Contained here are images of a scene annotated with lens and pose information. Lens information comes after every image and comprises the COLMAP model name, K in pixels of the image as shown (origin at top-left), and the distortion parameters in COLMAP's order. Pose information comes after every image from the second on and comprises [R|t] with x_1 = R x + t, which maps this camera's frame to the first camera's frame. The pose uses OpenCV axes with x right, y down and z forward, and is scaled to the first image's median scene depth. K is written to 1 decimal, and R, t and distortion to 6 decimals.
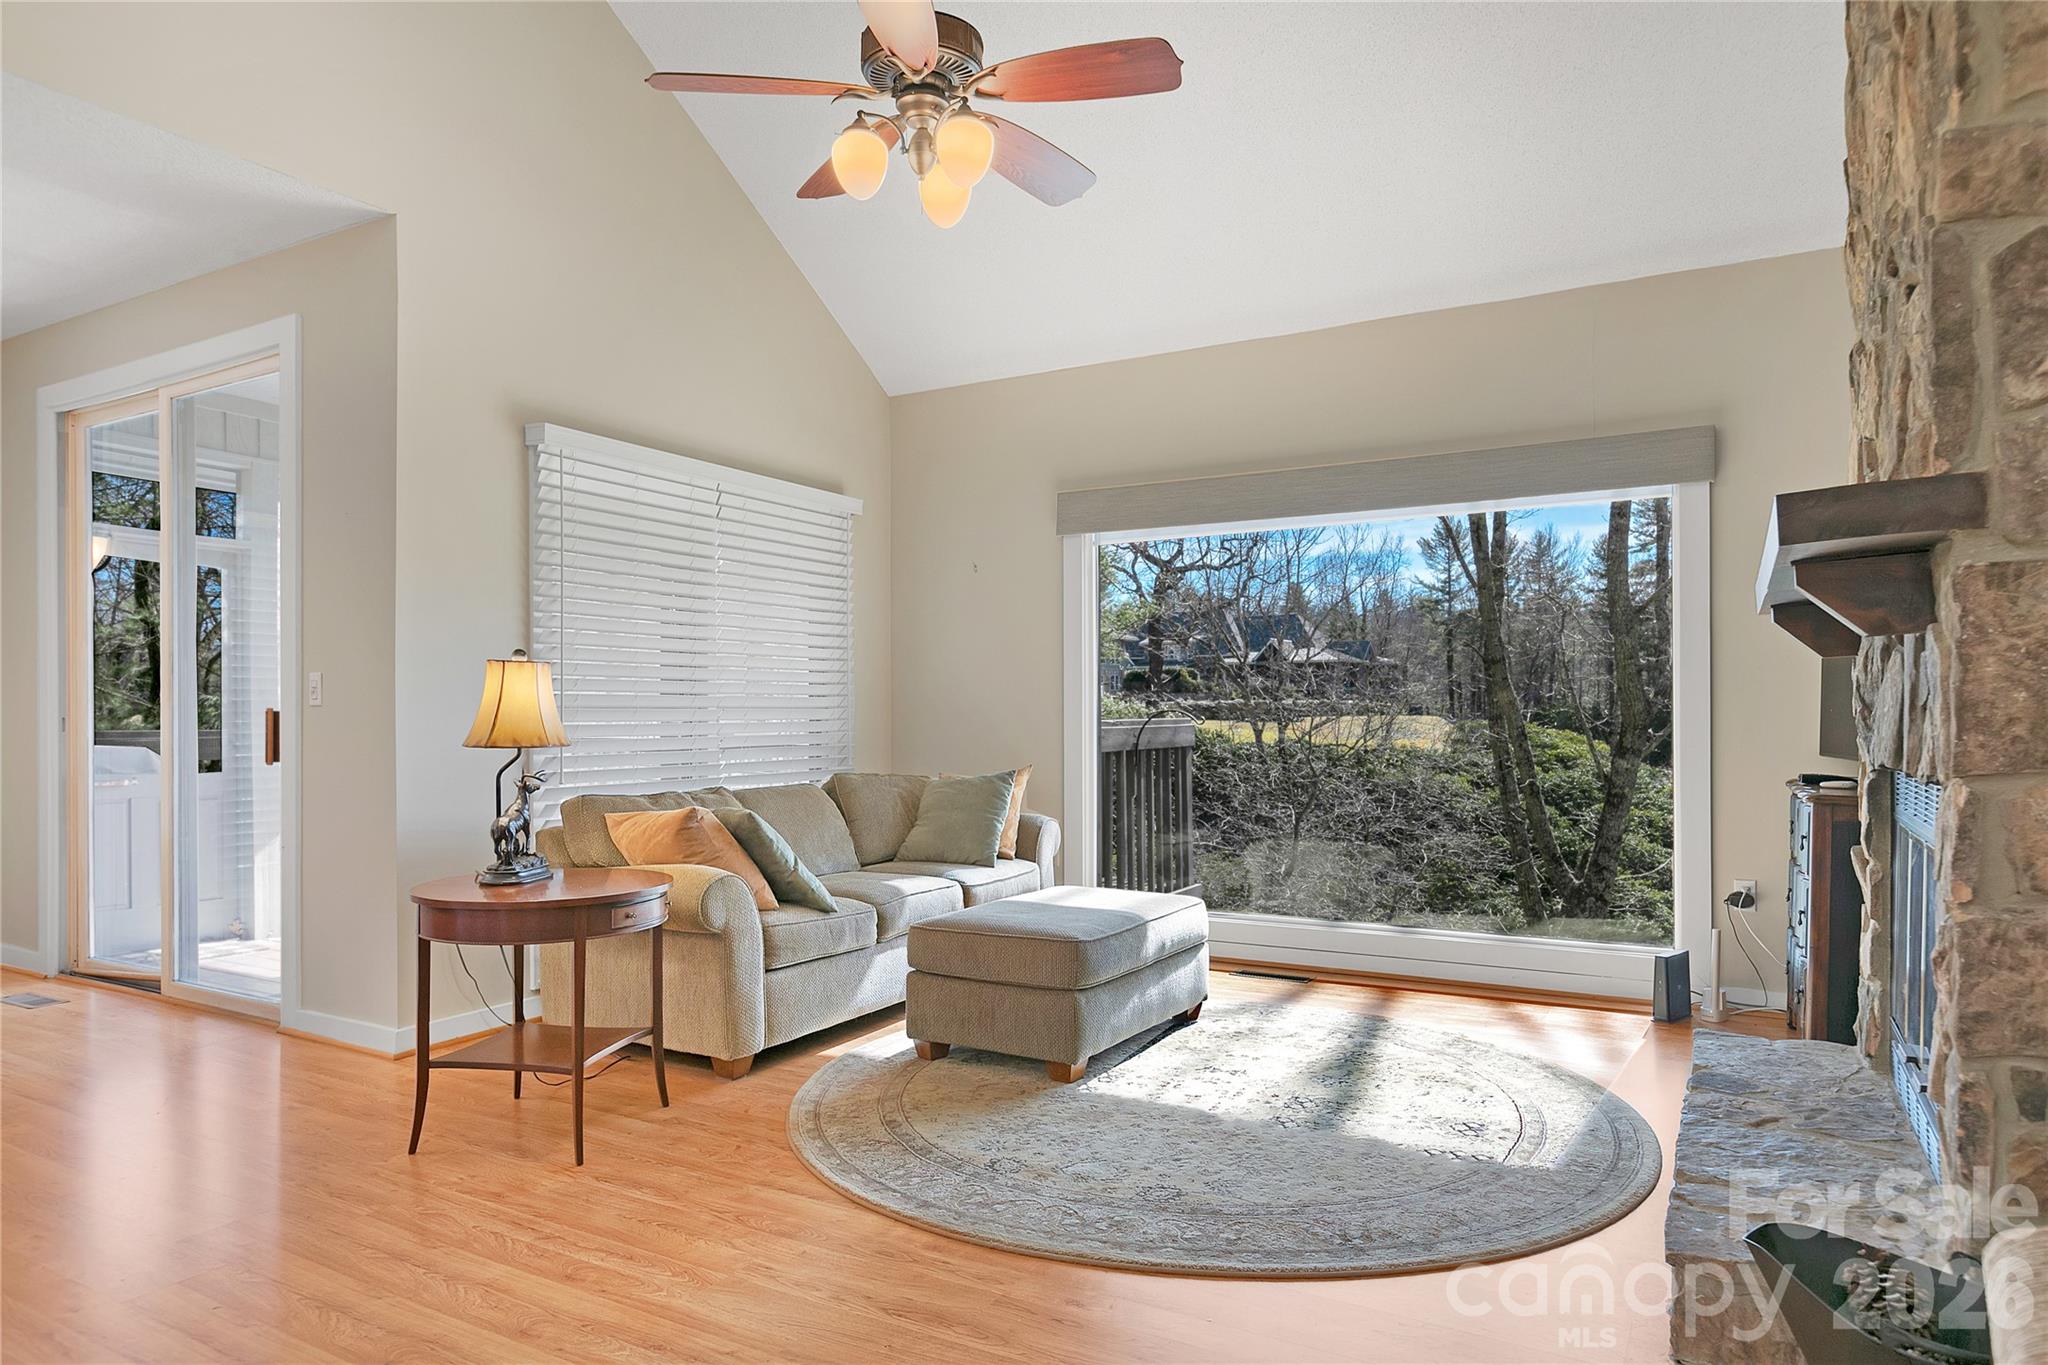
lens RADIAL K [[1234.9, 0, 1029.4], [0, 1234.9, 733.2], [0, 0, 1]] dist [-0.002186, -0.004947]
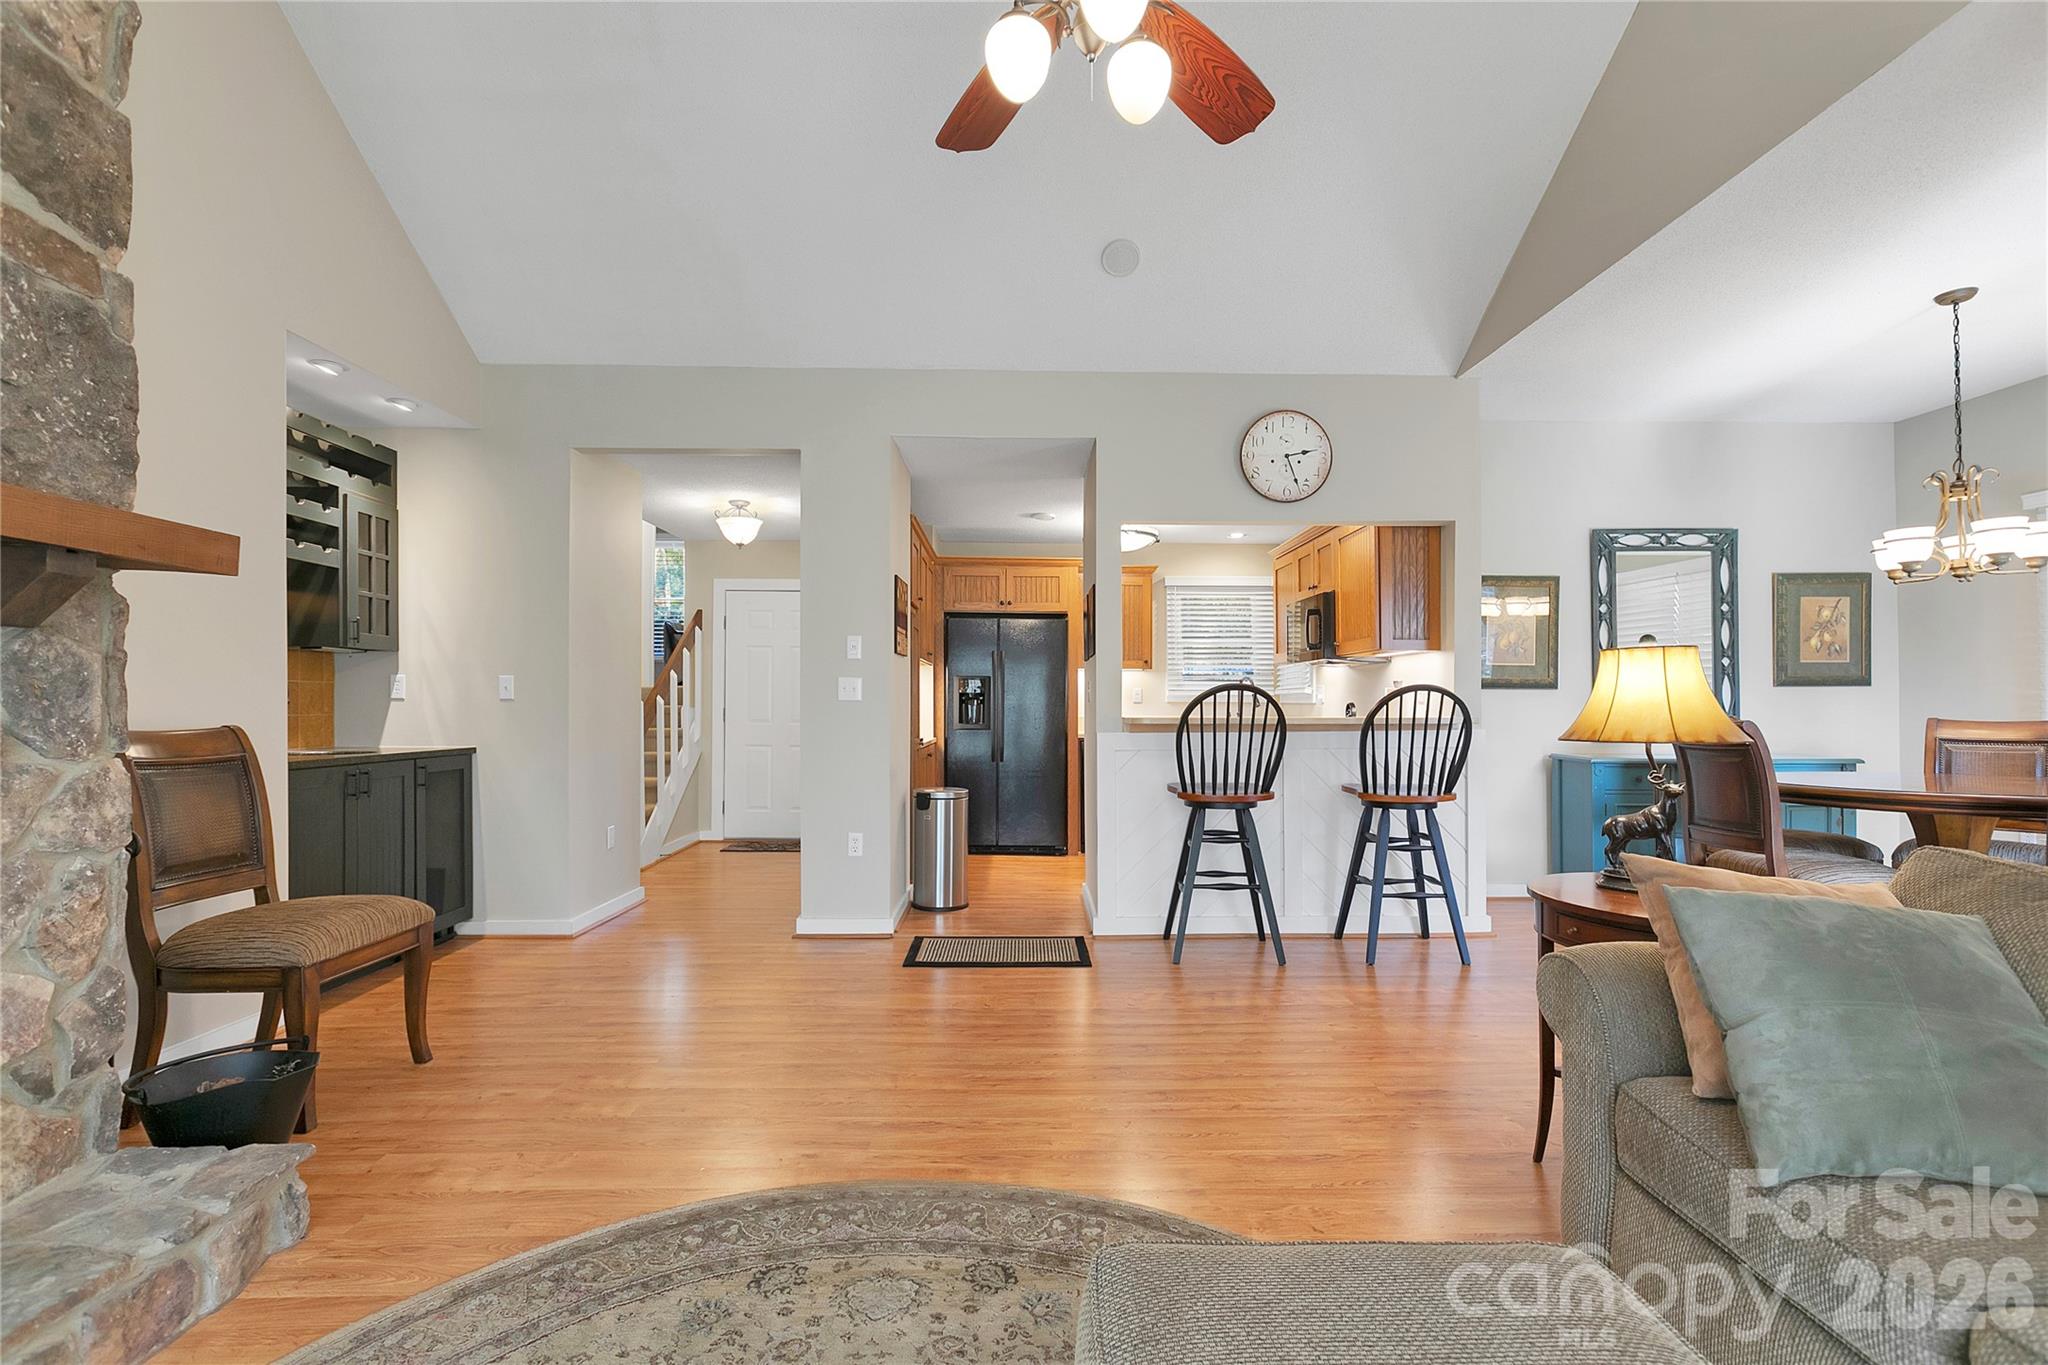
lens RADIAL K [[942.4, 0, 1032.7], [0, 942.4, 693.7], [0, 0, 1]] dist [0.003187, -0.000444]
pose [[-0.860015, -0.003230, -0.510258, 0.790606], [-0.006520, 0.999968, 0.004660, -0.083689], [0.510226, 0.007335, -0.860009, 4.499238]]
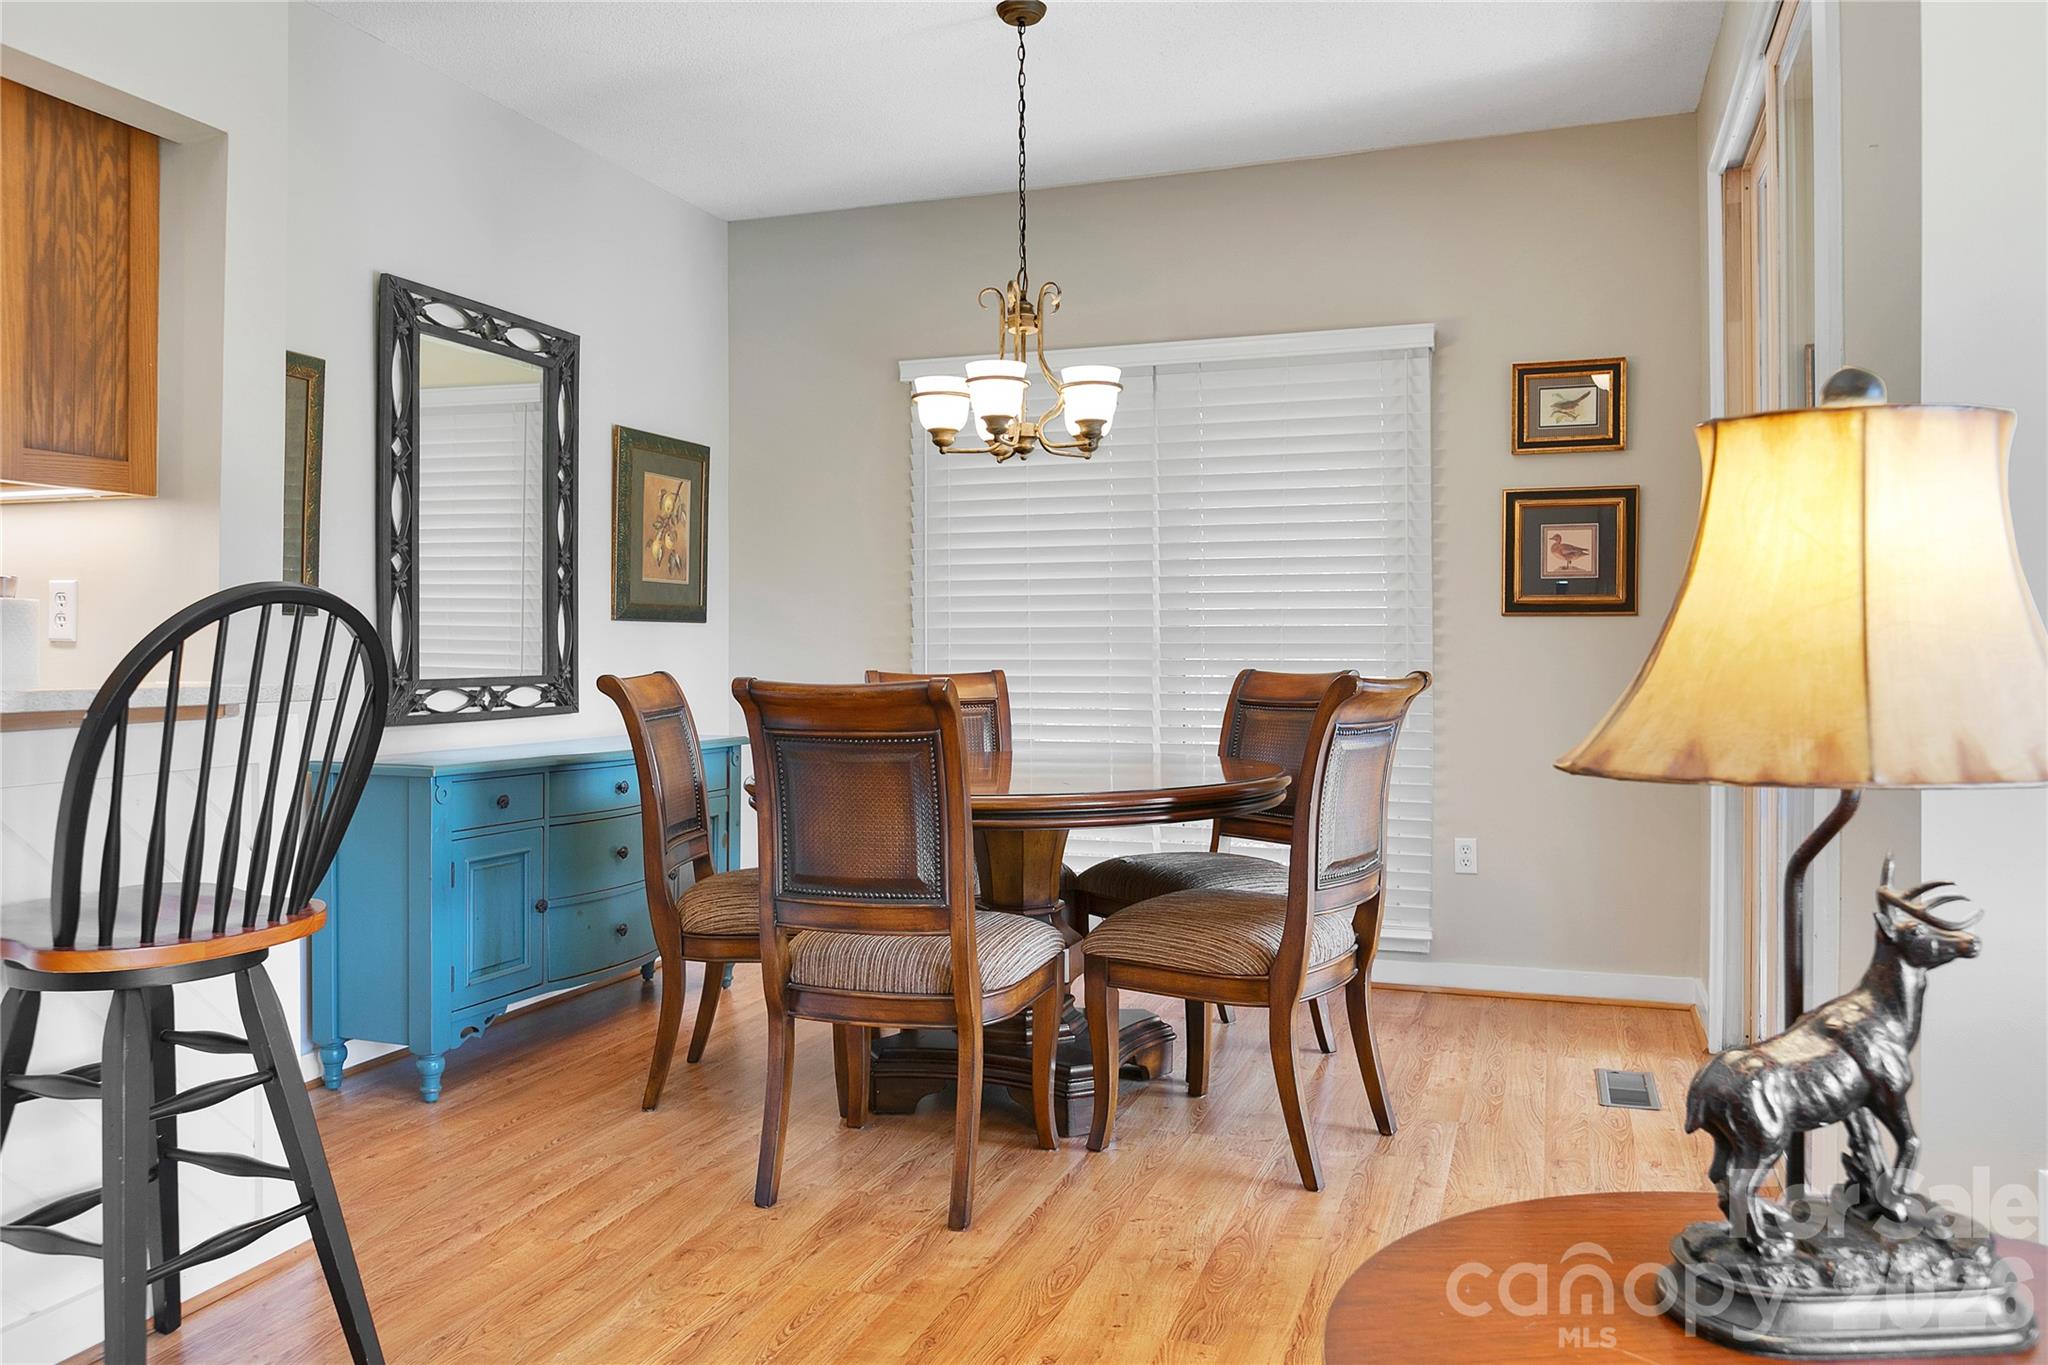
lens RADIAL K [[1466.4, 0, 1026.9], [0, 1466.4, 662.0], [0, 0, 1]] dist [0.000357, -0.004133]
pose [[0.172697, 0.006776, -0.984952, -0.512880], [-0.013667, 0.999897, 0.004482, -0.029657], [0.984880, 0.012687, 0.172771, 2.586182]]
